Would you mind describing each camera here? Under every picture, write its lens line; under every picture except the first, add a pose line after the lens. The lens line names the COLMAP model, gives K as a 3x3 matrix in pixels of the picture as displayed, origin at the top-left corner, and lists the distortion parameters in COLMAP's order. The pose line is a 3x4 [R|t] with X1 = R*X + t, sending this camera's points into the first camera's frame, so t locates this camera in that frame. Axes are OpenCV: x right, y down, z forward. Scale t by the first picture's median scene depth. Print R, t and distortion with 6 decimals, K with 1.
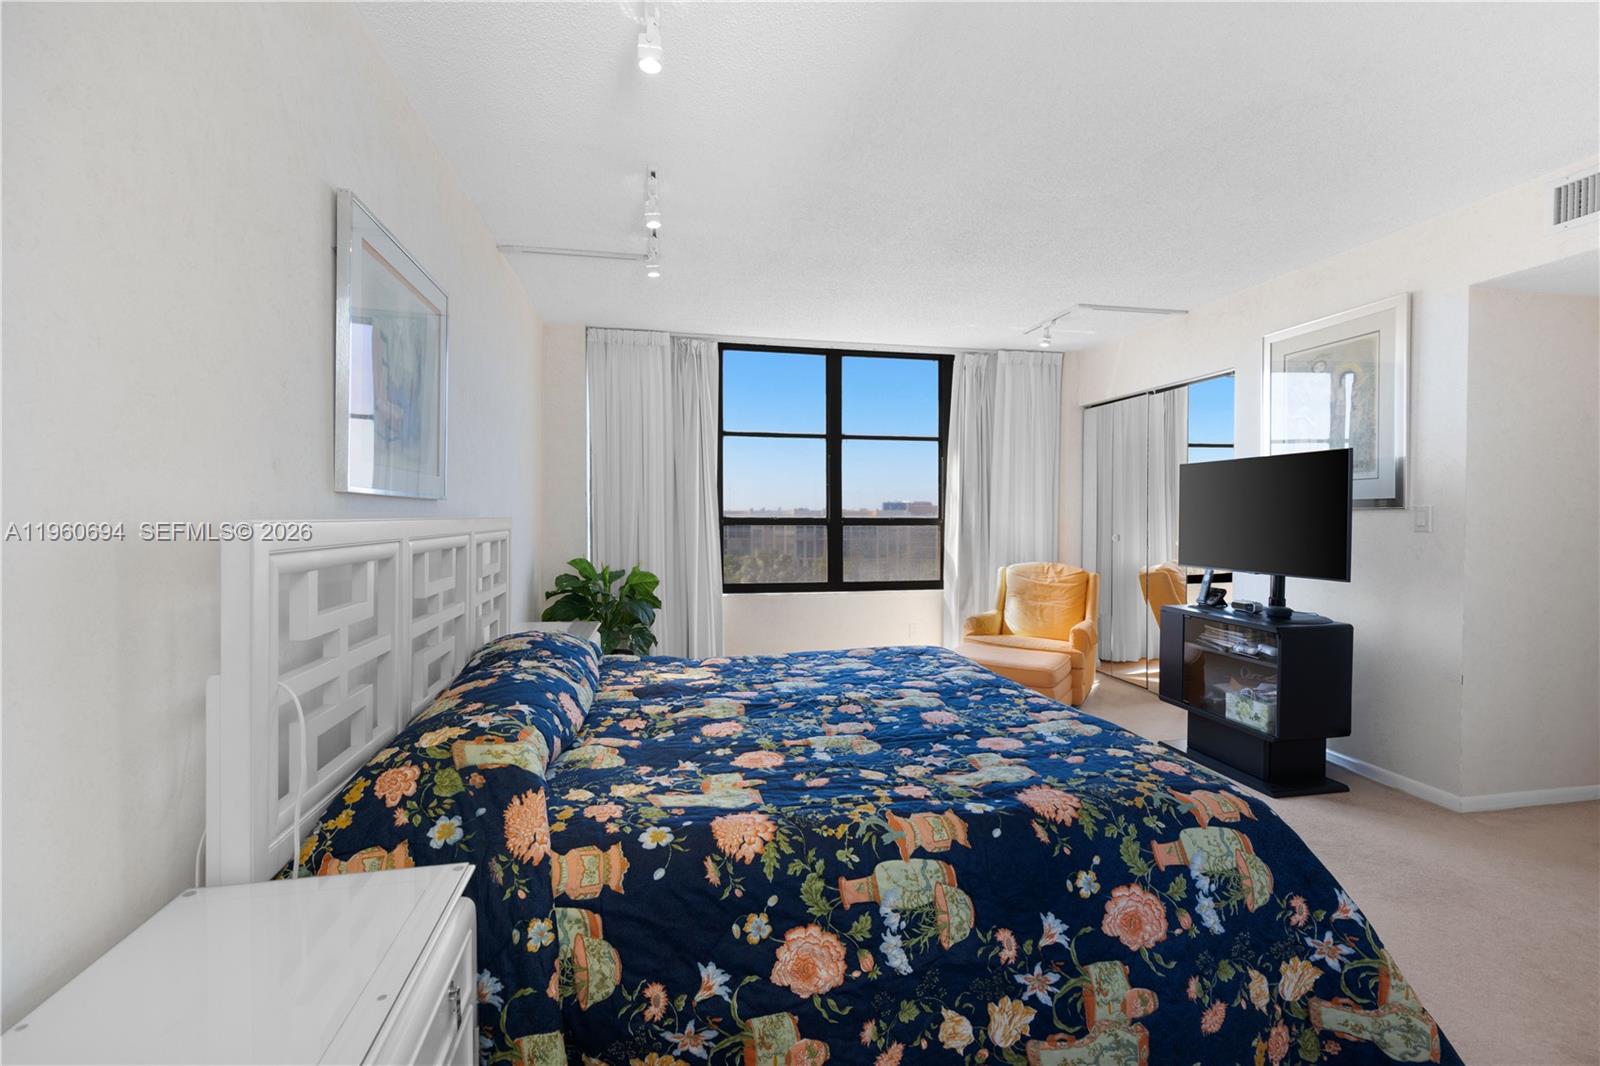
lens RADIAL K [[712.2, 0, 800.0], [0, 712.2, 533.0], [0, 0, 1]] dist [-0.001495, -0.000209]
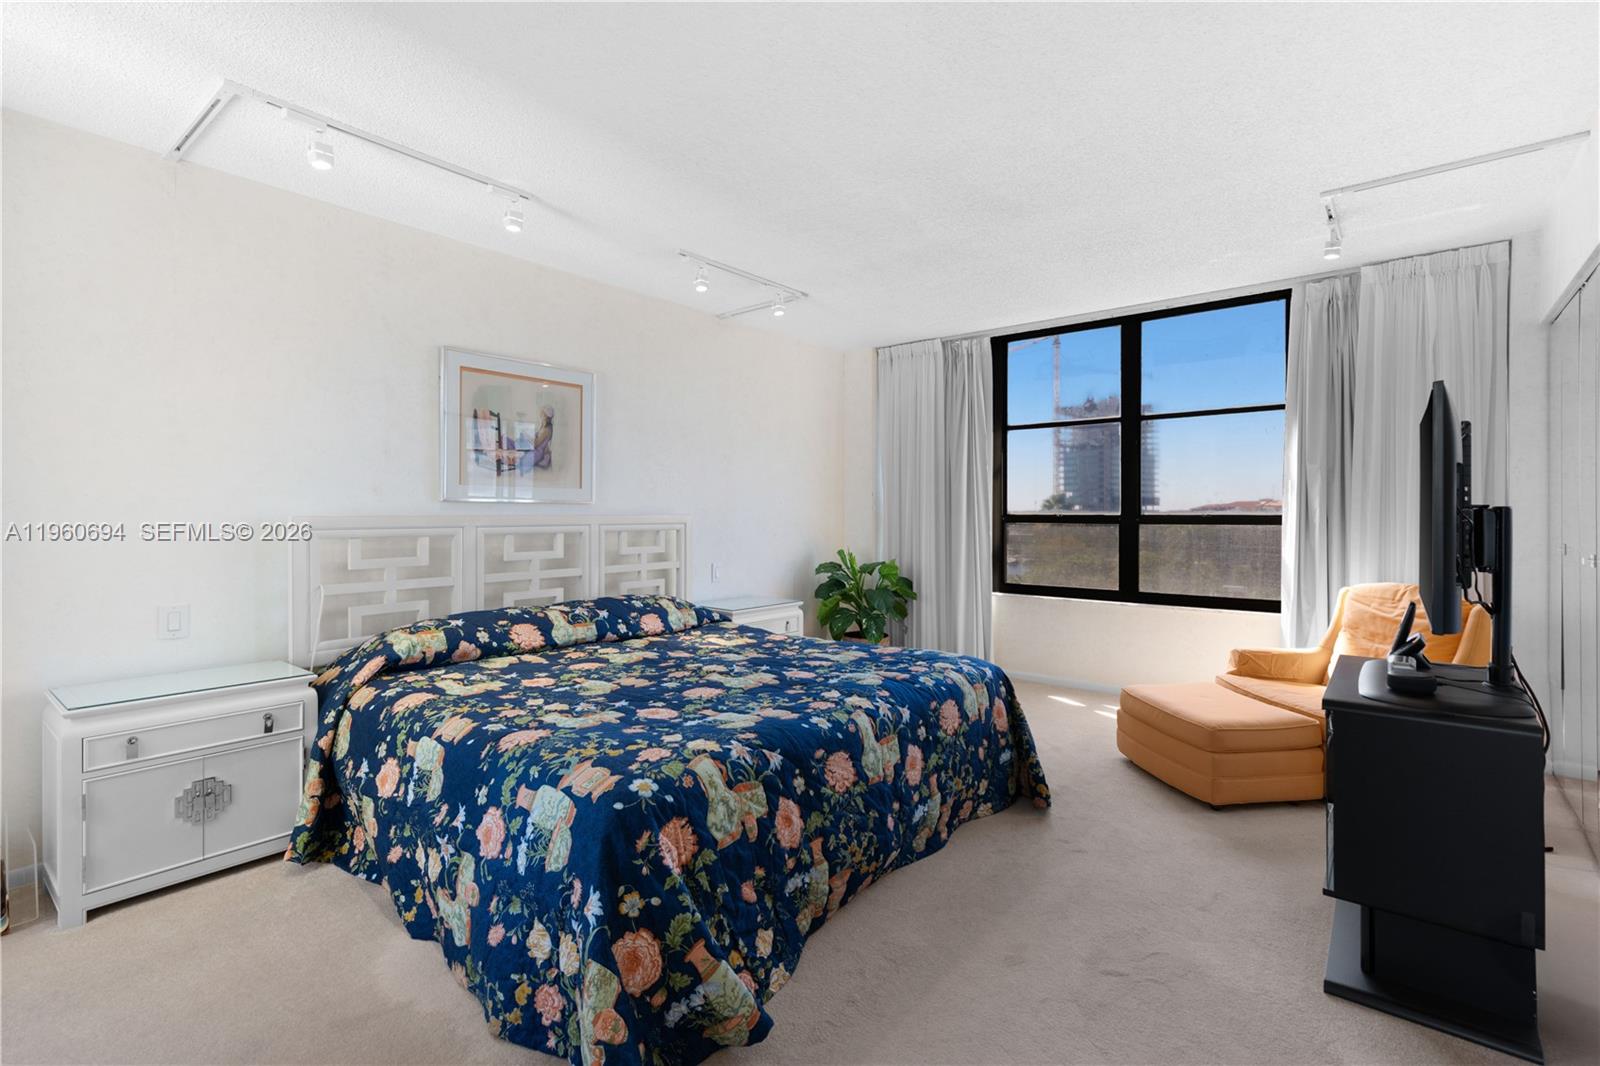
lens RADIAL K [[730.7, 0, 815.8], [0, 730.7, 526.1], [0, 0, 1]] dist [0.004953, 0.000068]
pose [[0.641034, 0.010809, -0.767436, 0.528779], [-0.016583, 0.999862, 0.000231, -0.002384], [0.767333, 0.012578, 0.641125, 0.176608]]
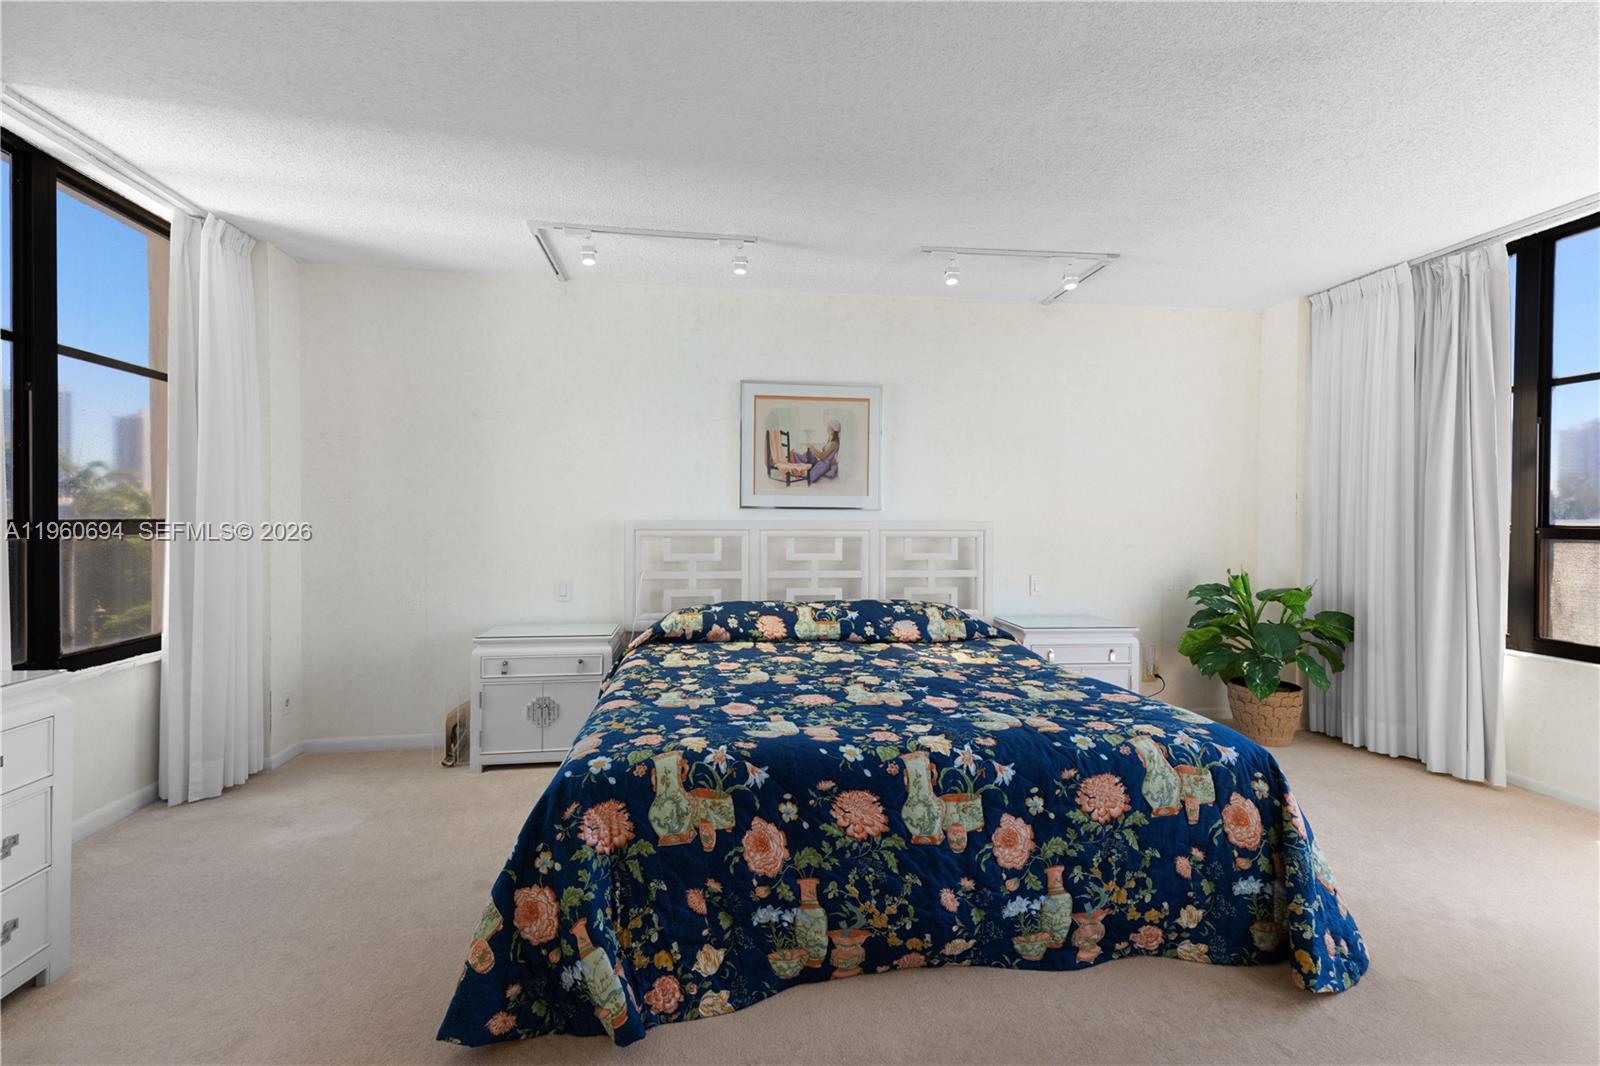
lens RADIAL K [[712.4, 0, 808.6], [0, 712.4, 530.6], [0, 0, 1]] dist [0.046696, -0.019940]
pose [[-0.064165, 0.012598, -0.997860, 0.579755], [-0.030033, 0.999443, 0.014549, -0.008680], [0.997487, 0.030902, -0.063751, 0.470197]]
